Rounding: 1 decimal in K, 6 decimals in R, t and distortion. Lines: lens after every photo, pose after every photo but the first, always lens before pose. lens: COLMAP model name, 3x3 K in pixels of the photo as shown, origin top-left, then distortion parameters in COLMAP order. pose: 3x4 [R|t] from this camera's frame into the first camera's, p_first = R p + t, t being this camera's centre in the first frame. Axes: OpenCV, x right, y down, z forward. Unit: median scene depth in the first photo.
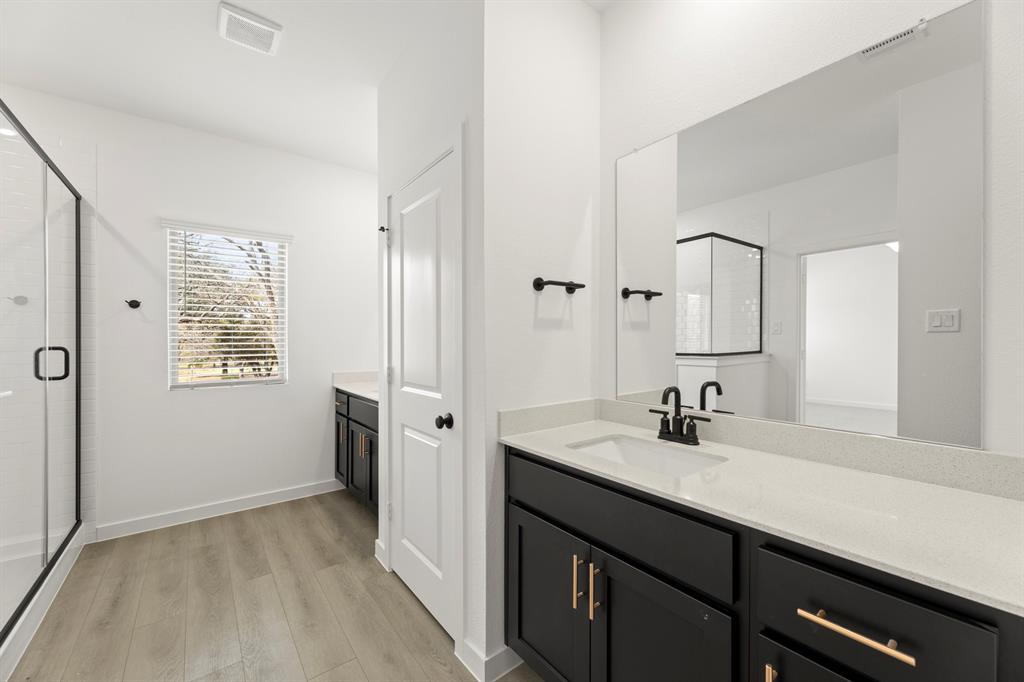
lens RADIAL K [[411.1, 0, 513.5], [0, 411.1, 343.0], [0, 0, 1]] dist [0.002886, -0.000289]
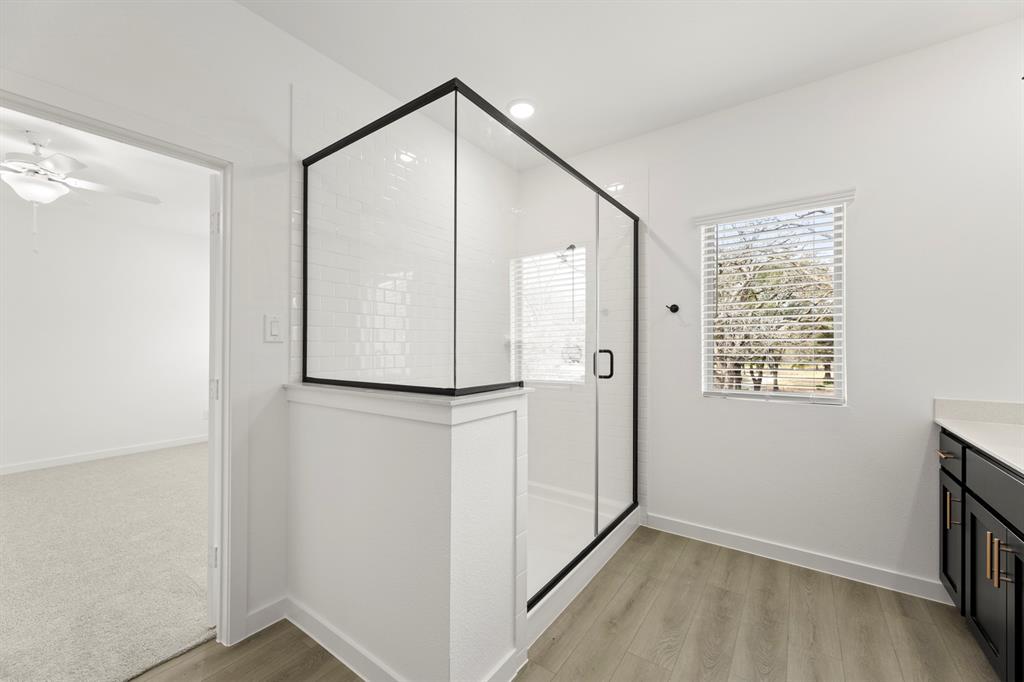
lens RADIAL K [[411.1, 0, 502.3], [0, 411.1, 342.3], [0, 0, 1]] dist [0.002886, -0.000289]
pose [[0.287527, -0.004294, -0.957763, -0.070075], [-0.002982, 0.999981, -0.005378, -0.003842], [0.957768, 0.004403, 0.287509, 0.318464]]
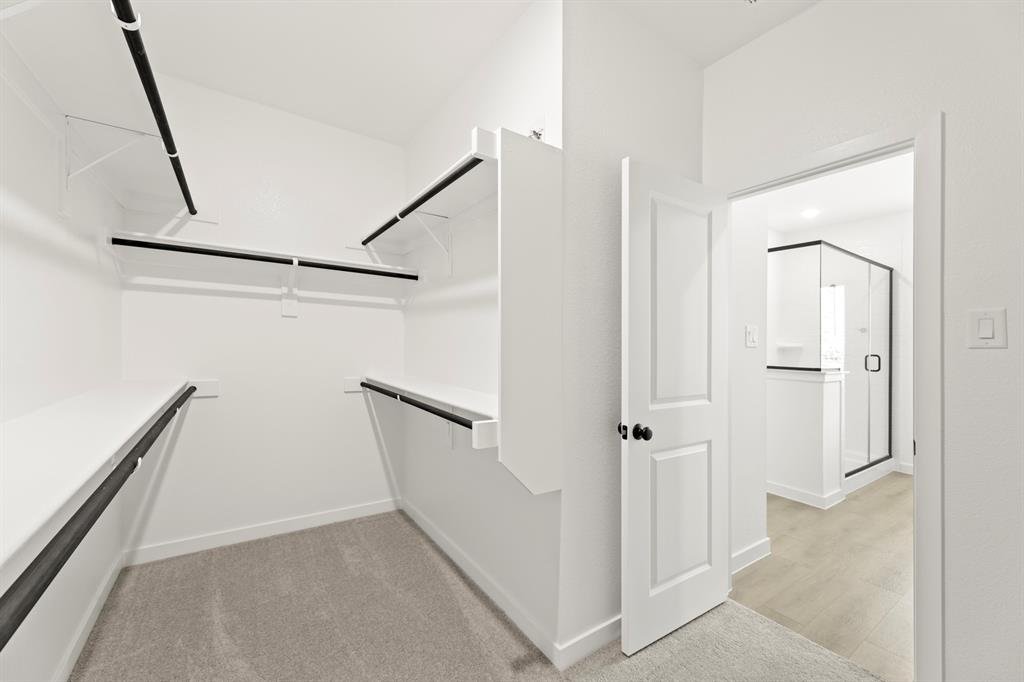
lens RADIAL K [[411.1, 0, 512.2], [0, 411.1, 336.5], [0, 0, 1]] dist [0.002886, -0.000289]
pose [[-0.045482, -0.020681, -0.998751, 0.750938], [-0.026403, 0.999461, -0.019494, 0.005834], [0.998616, 0.025483, -0.046003, -0.512409]]
